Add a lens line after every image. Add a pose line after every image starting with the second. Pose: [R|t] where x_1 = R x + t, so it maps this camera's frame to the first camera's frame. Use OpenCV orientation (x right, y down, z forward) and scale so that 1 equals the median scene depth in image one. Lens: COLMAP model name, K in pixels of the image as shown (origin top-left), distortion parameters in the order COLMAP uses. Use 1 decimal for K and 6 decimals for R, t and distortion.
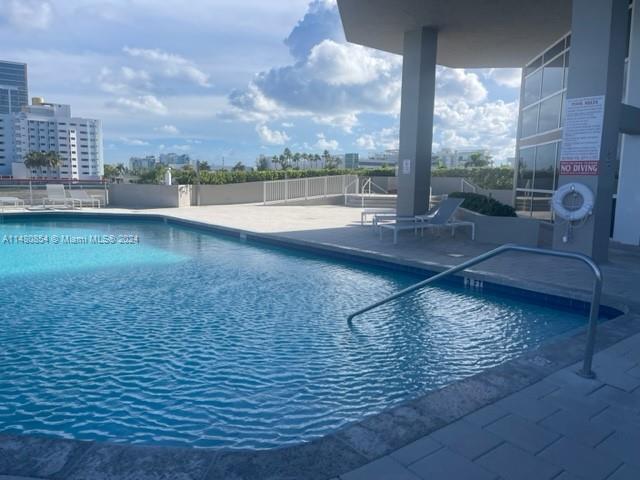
lens RADIAL K [[489.3, 0, 320.0], [0, 489.3, 240.0], [0, 0, 1]] dist [0.041243, -0.002663]
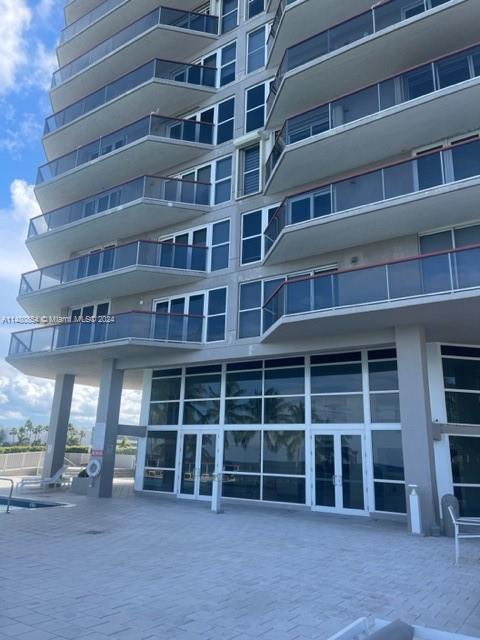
lens RADIAL K [[489.3, 0, 240.0], [0, 489.3, 320.0], [0, 0, 1]] dist [0.041243, -0.002663]
pose [[0.949804, 0.096763, 0.297504, 0.113955], [0.023053, 0.926732, -0.375015, 0.044283], [-0.311994, 0.363050, 0.877983, -0.411521]]
